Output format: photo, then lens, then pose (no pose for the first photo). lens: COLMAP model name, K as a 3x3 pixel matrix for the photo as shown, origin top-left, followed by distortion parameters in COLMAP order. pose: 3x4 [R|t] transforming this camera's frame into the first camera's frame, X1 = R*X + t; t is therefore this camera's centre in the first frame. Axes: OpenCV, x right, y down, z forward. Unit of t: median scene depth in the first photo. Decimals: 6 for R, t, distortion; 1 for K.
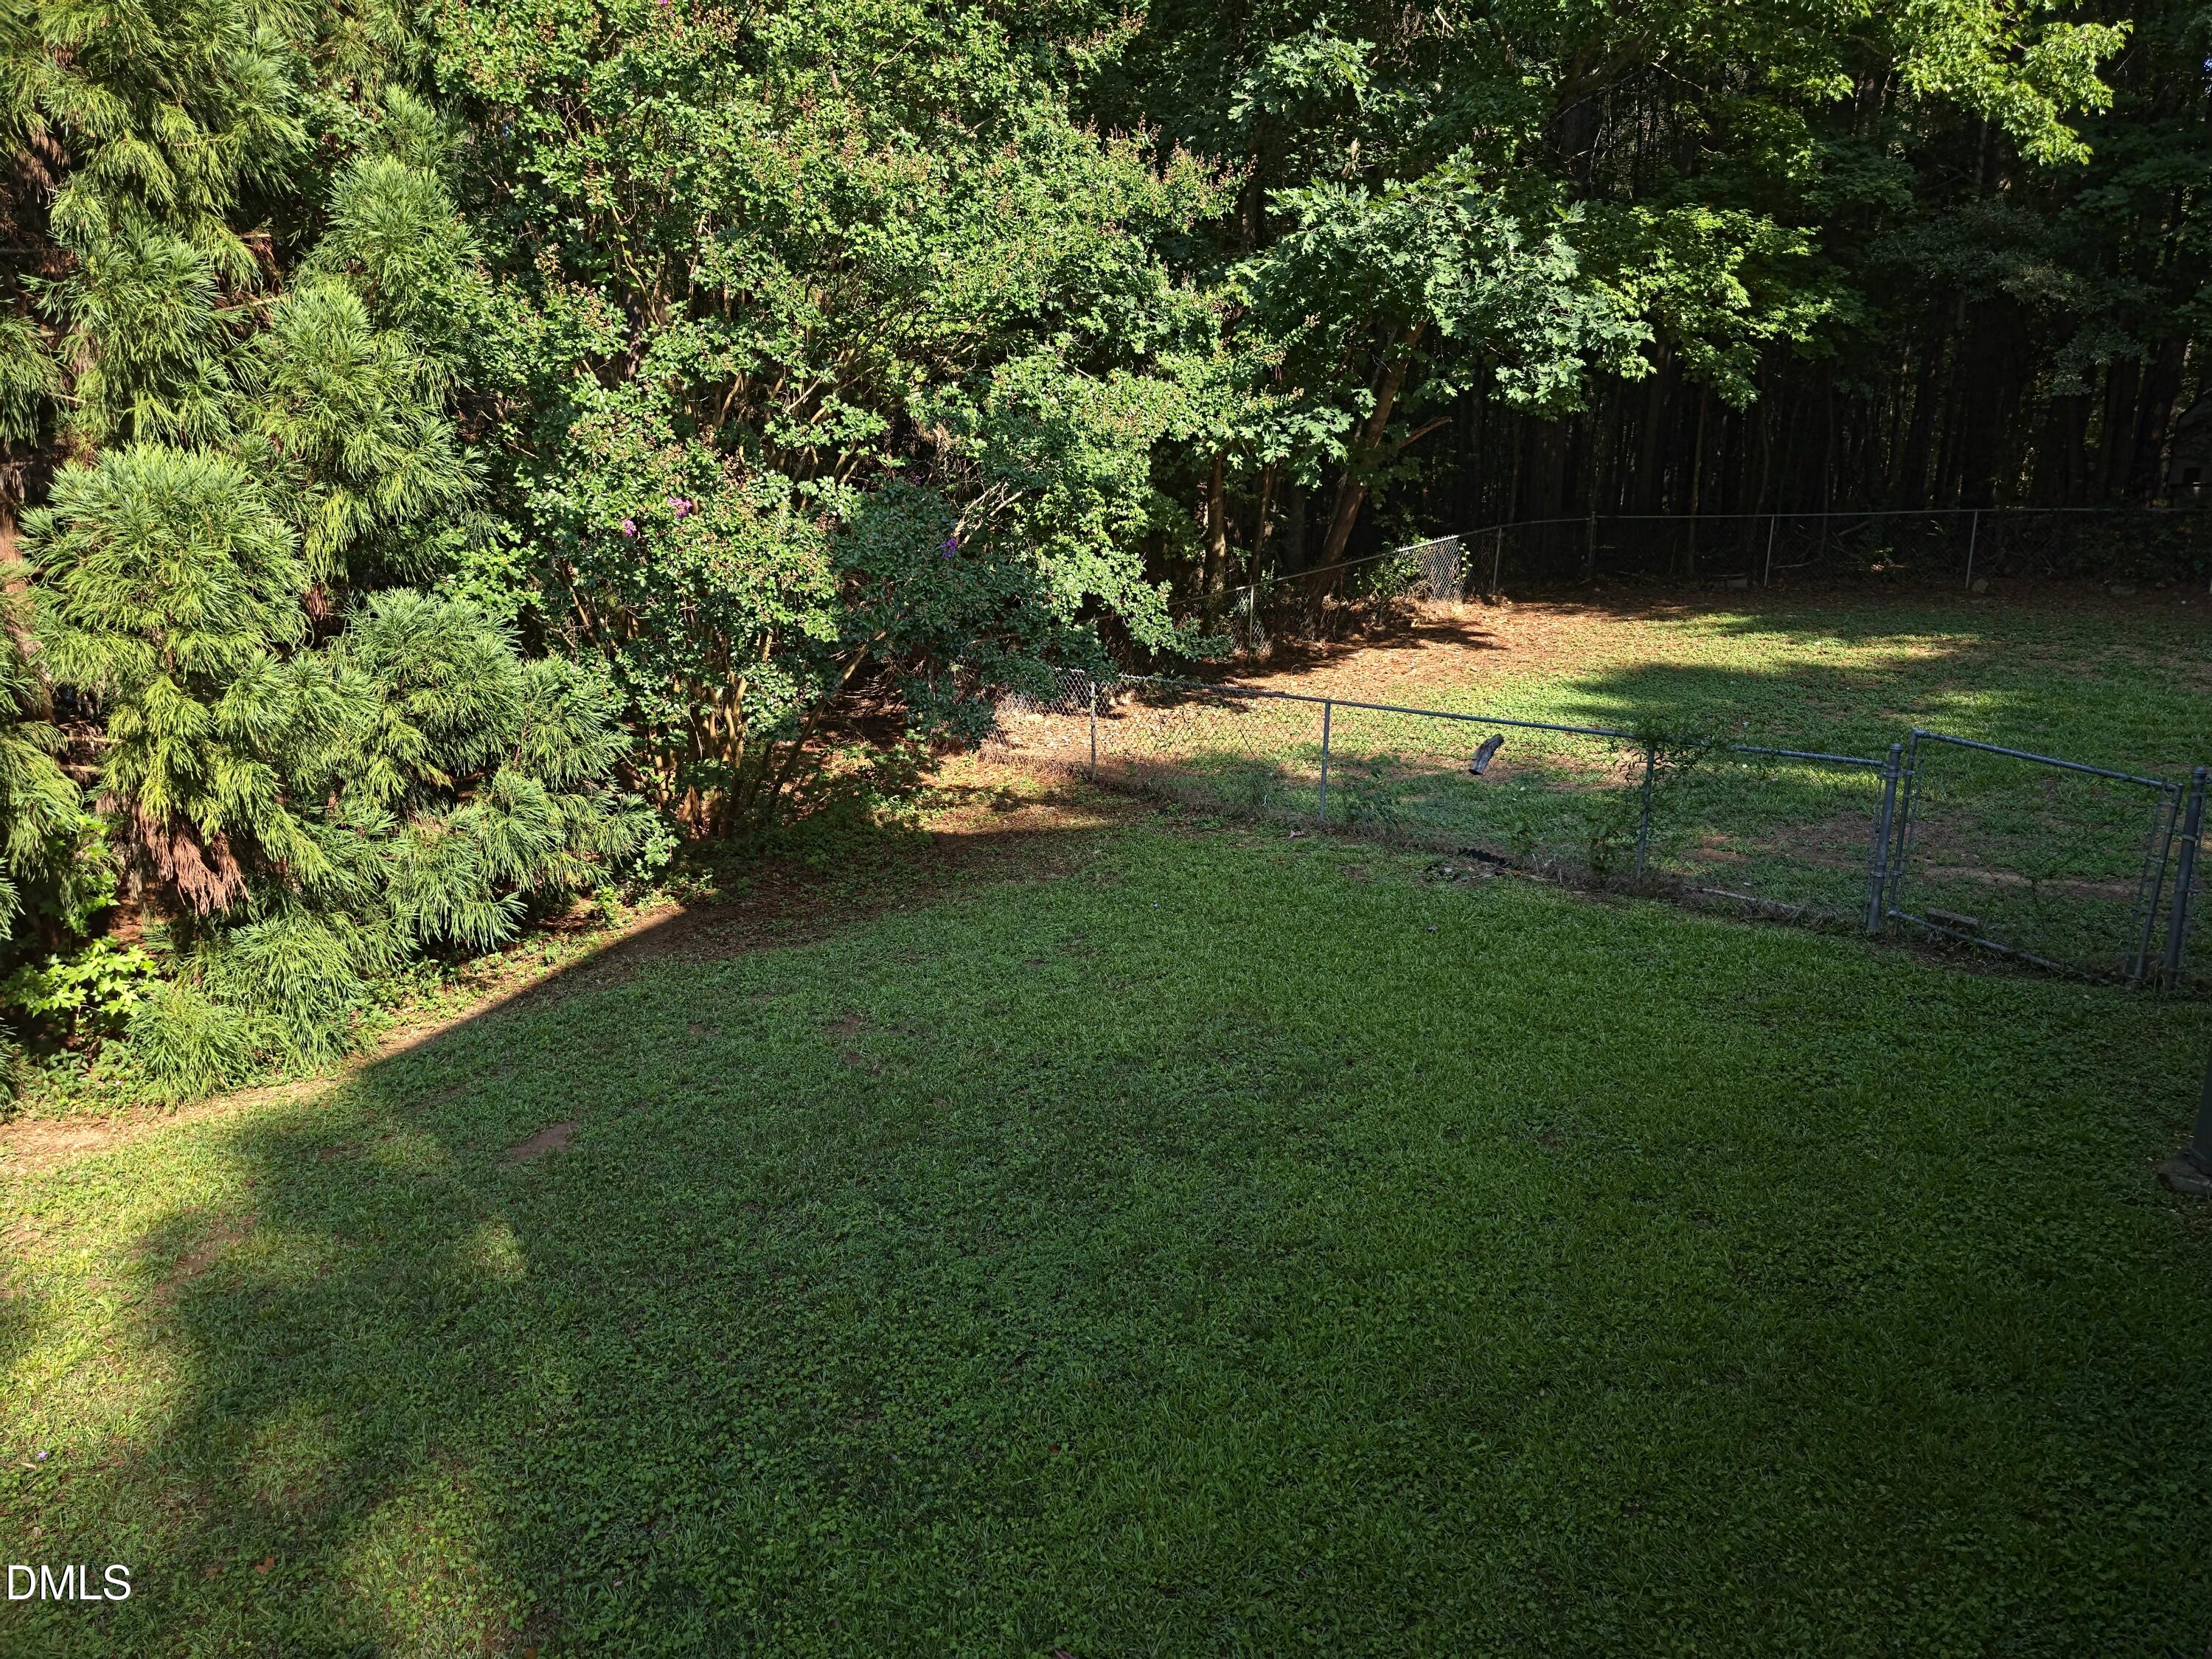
lens RADIAL K [[1489.5, 0, 1158.1], [0, 1489.5, 797.0], [0, 0, 1]] dist [0.072363, -0.064498]
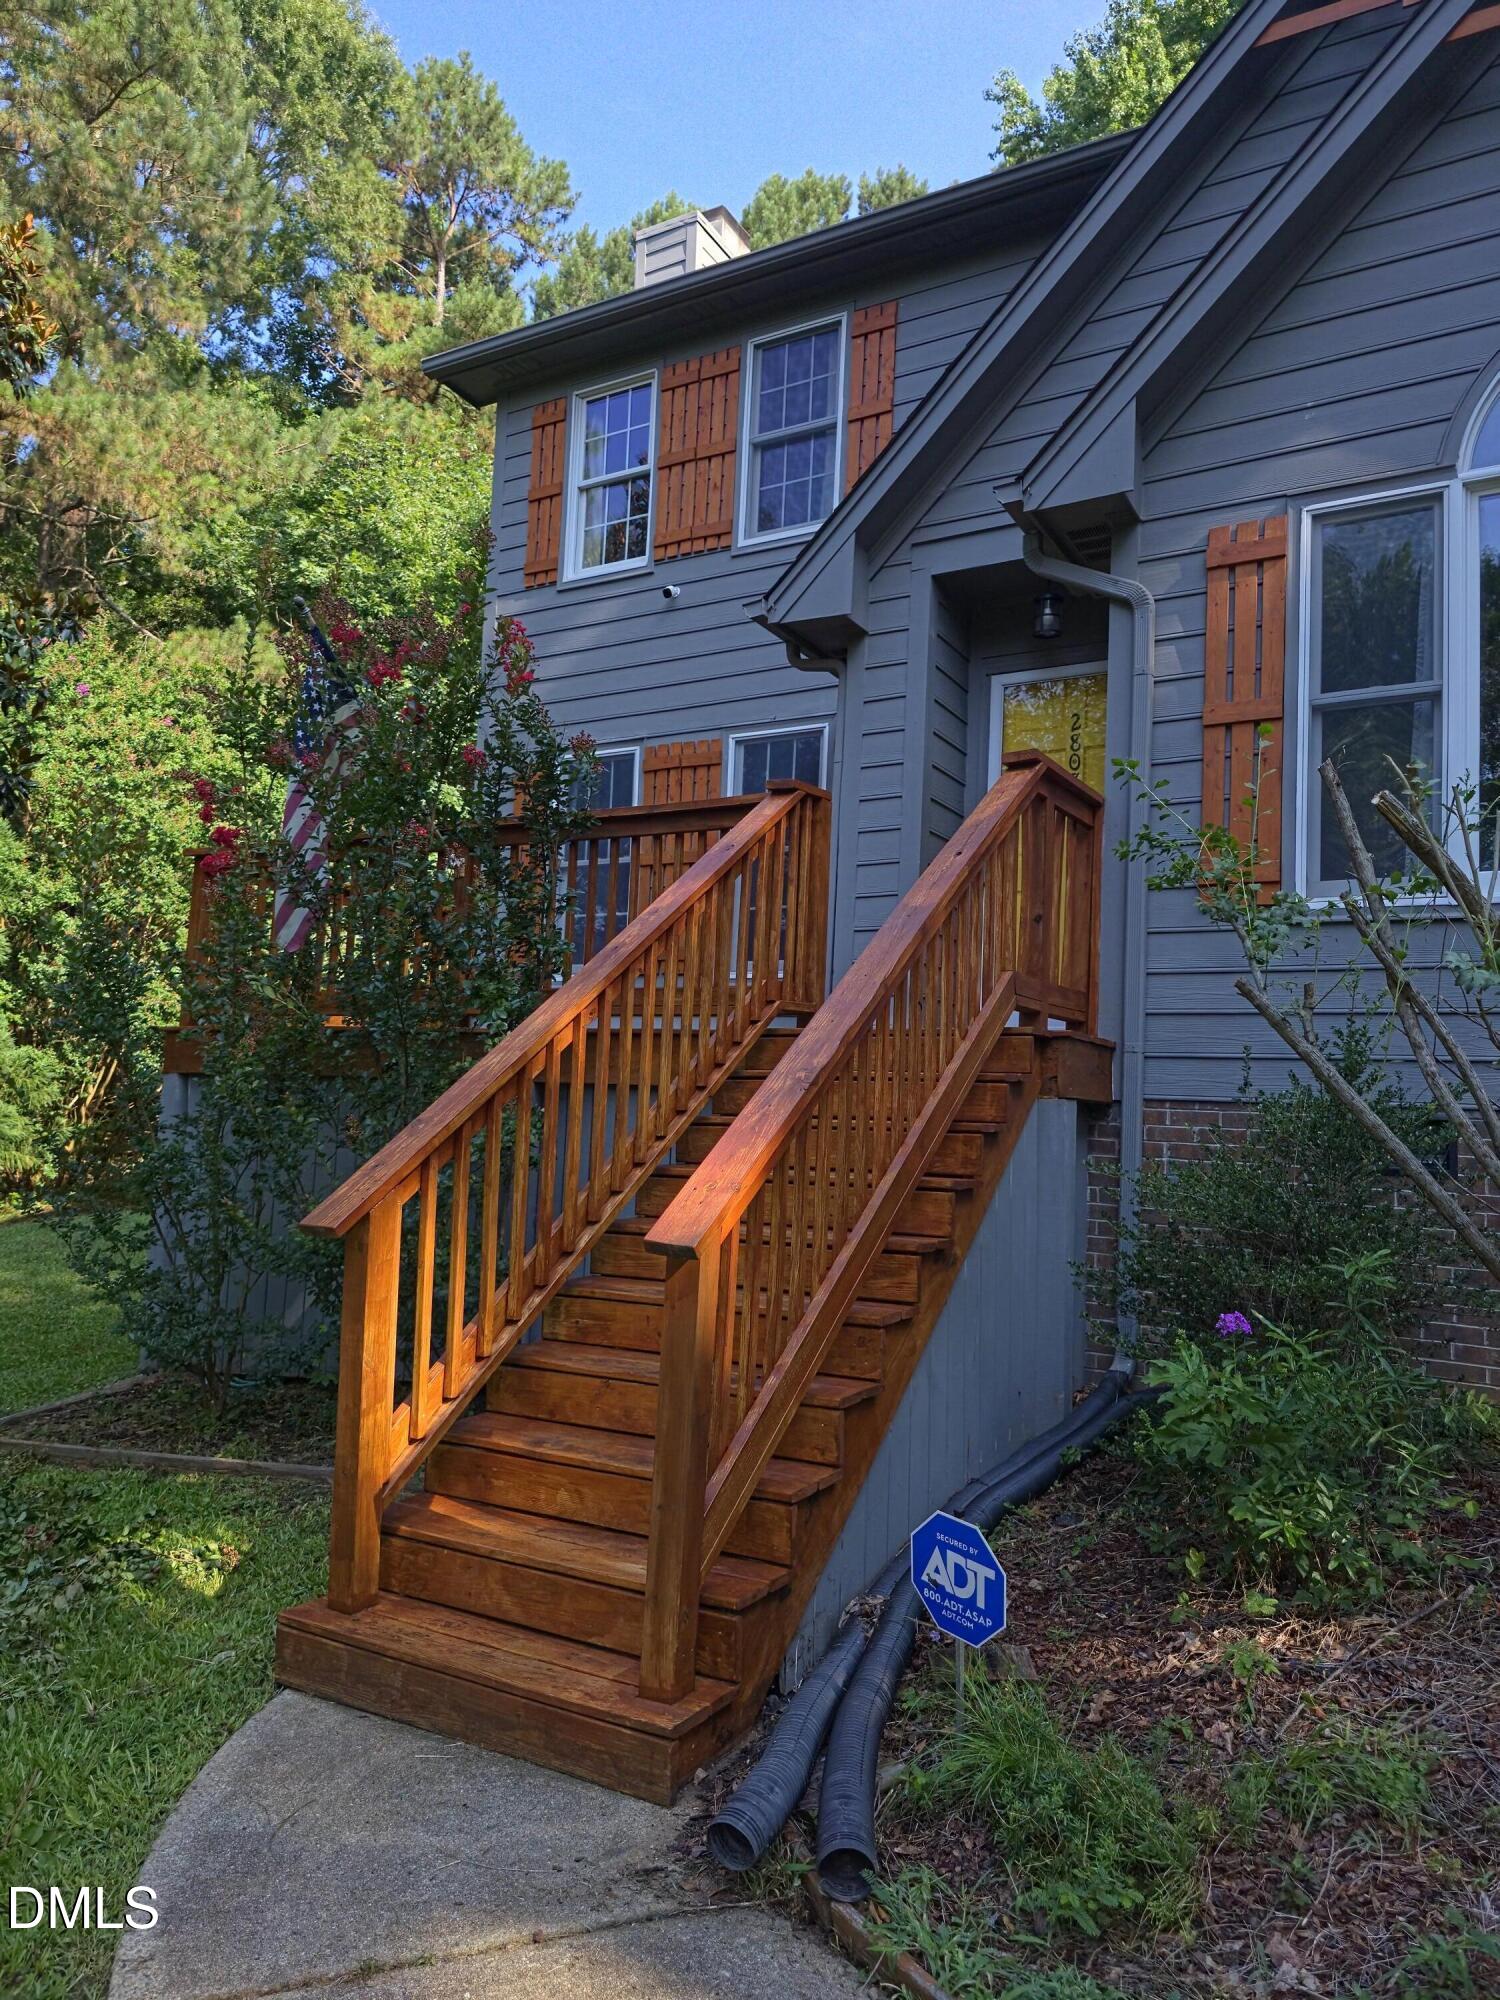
lens RADIAL K [[1346.8, 0, 750.0], [0, 1346.8, 1000.0], [0, 0, 1]] dist [0.072363, -0.064498]
pose [[0.955314, 0.029653, 0.294102, -0.017100], [0.053030, 0.961620, -0.269211, 0.284974], [-0.290798, 0.272777, 0.917076, -0.700583]]
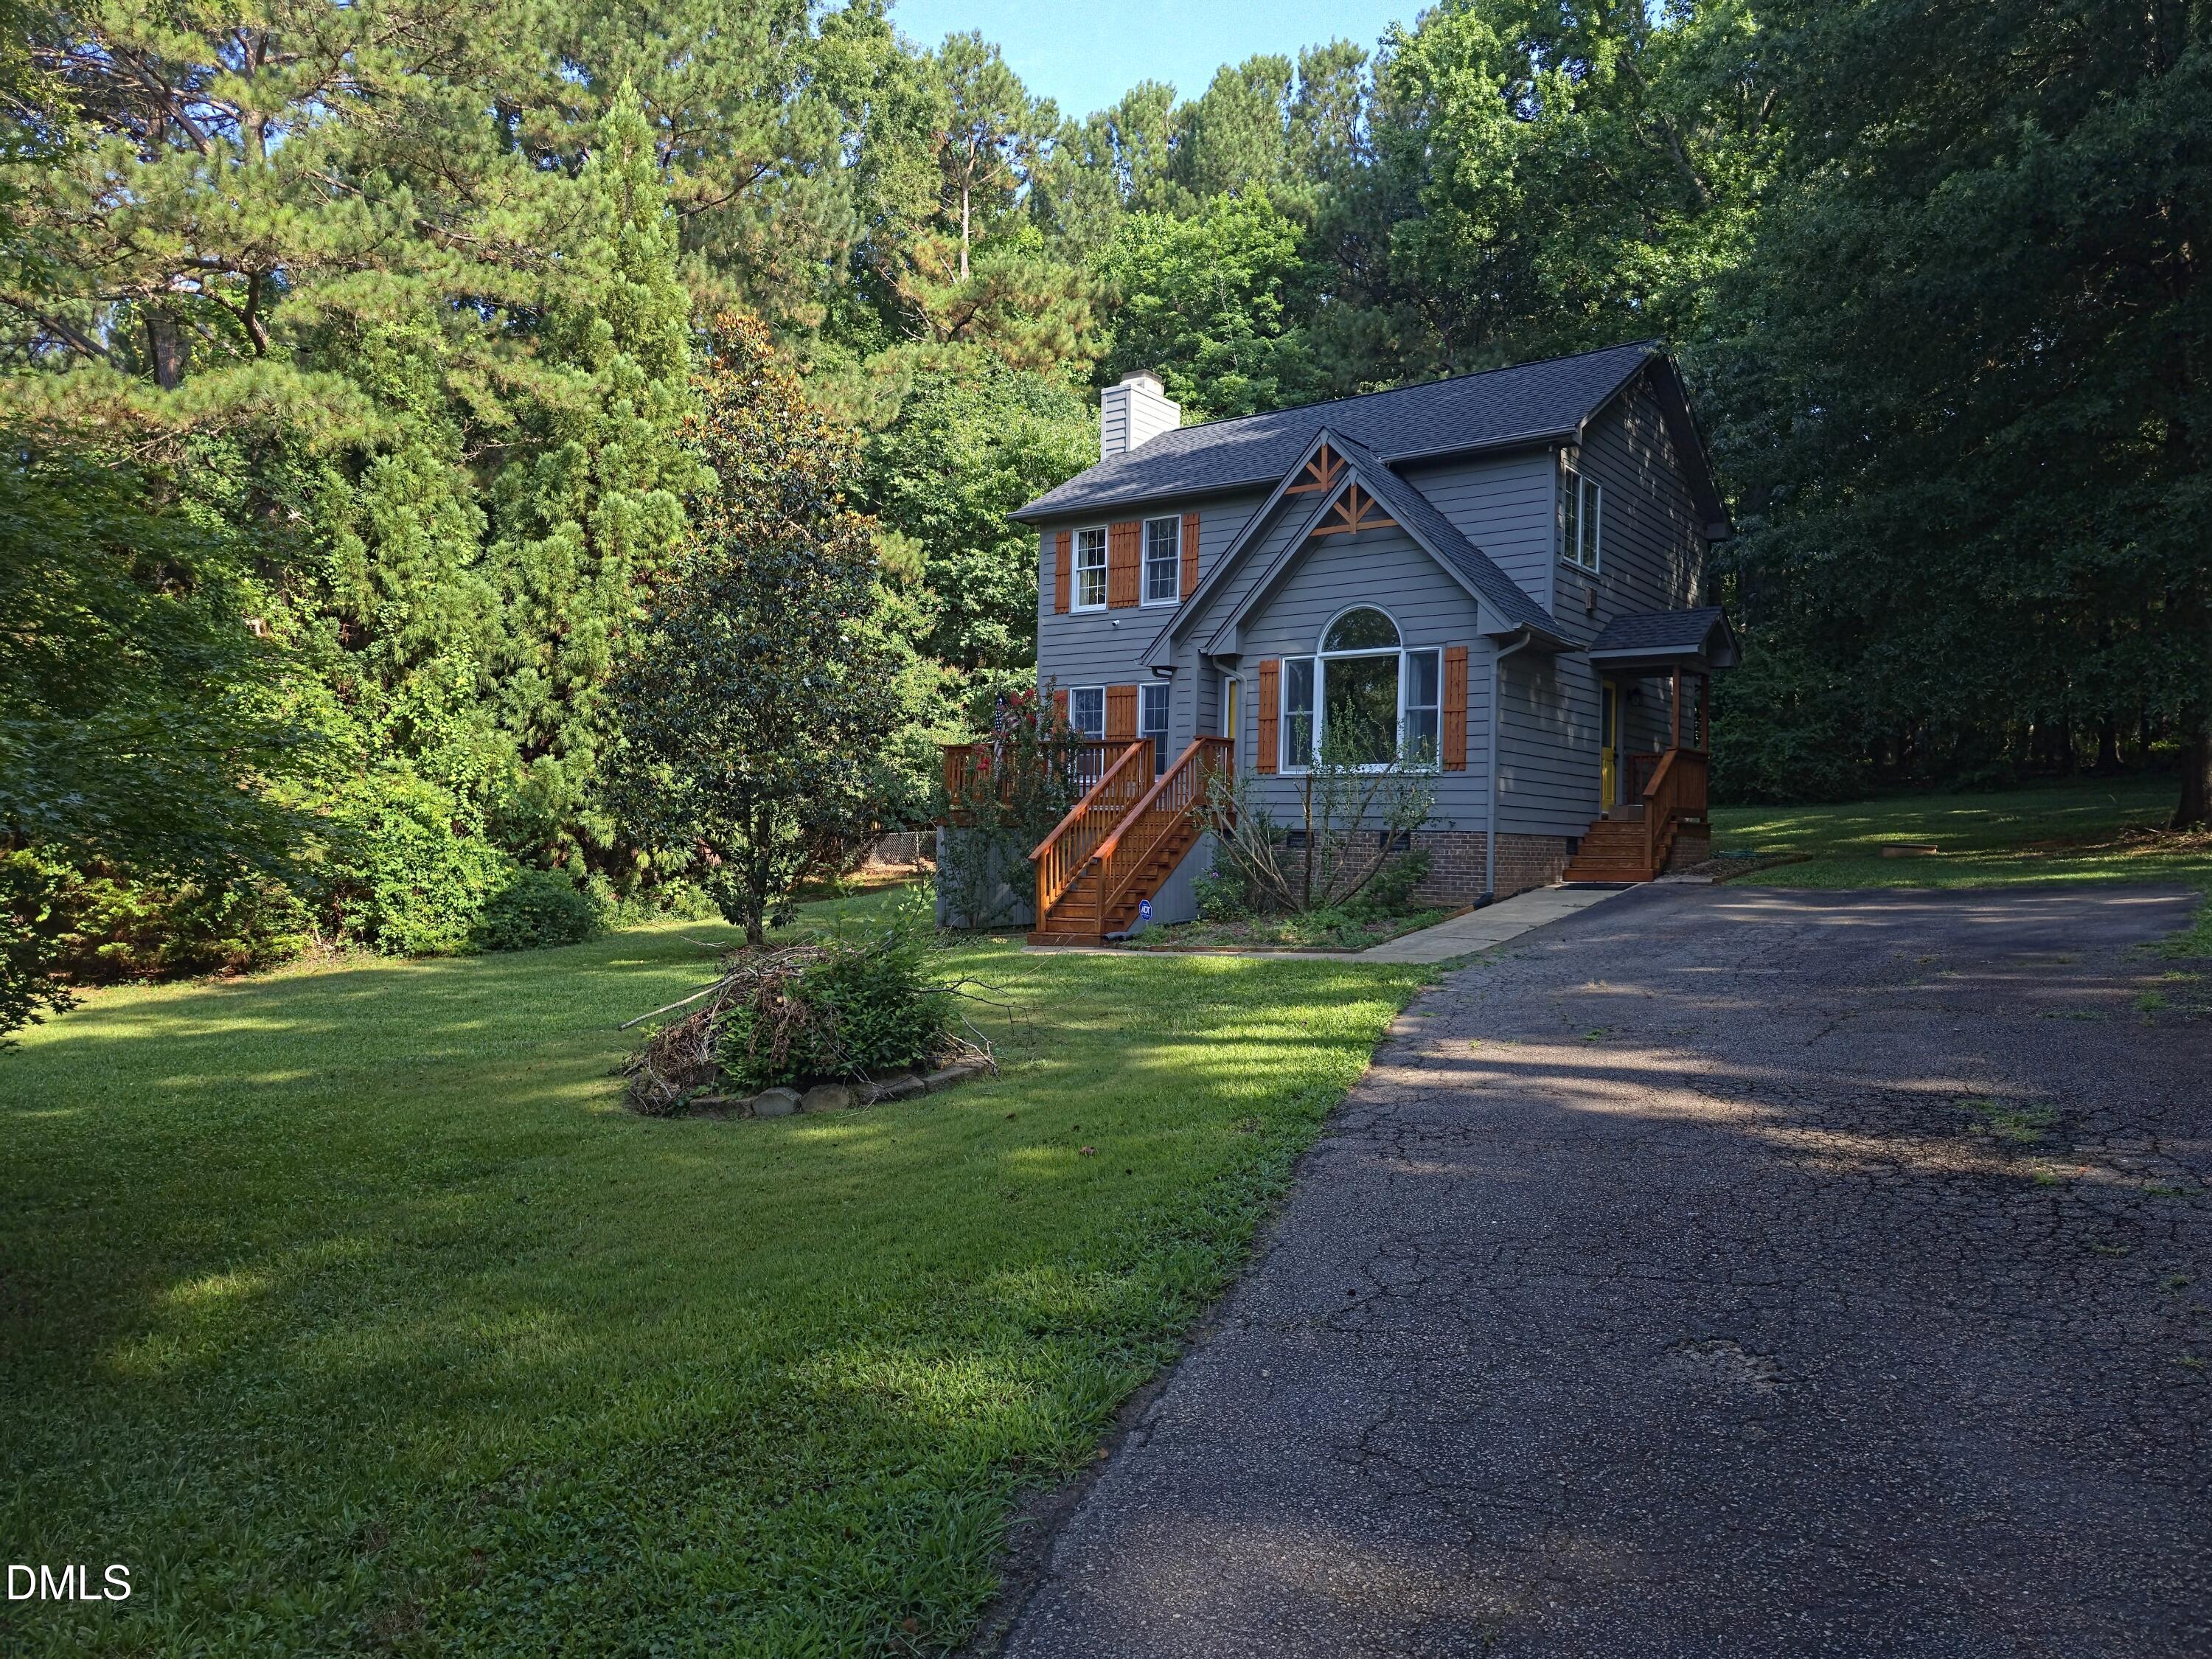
lens RADIAL K [[1509.7, 0, 1106.0], [0, 1509.7, 829.5], [0, 0, 1]] dist [0.059322, -0.069761]
pose [[0.983642, -0.019152, 0.179114, -0.213765], [0.055294, 0.978431, -0.199035, 0.524159], [-0.171439, 0.205683, 0.963485, -1.880681]]
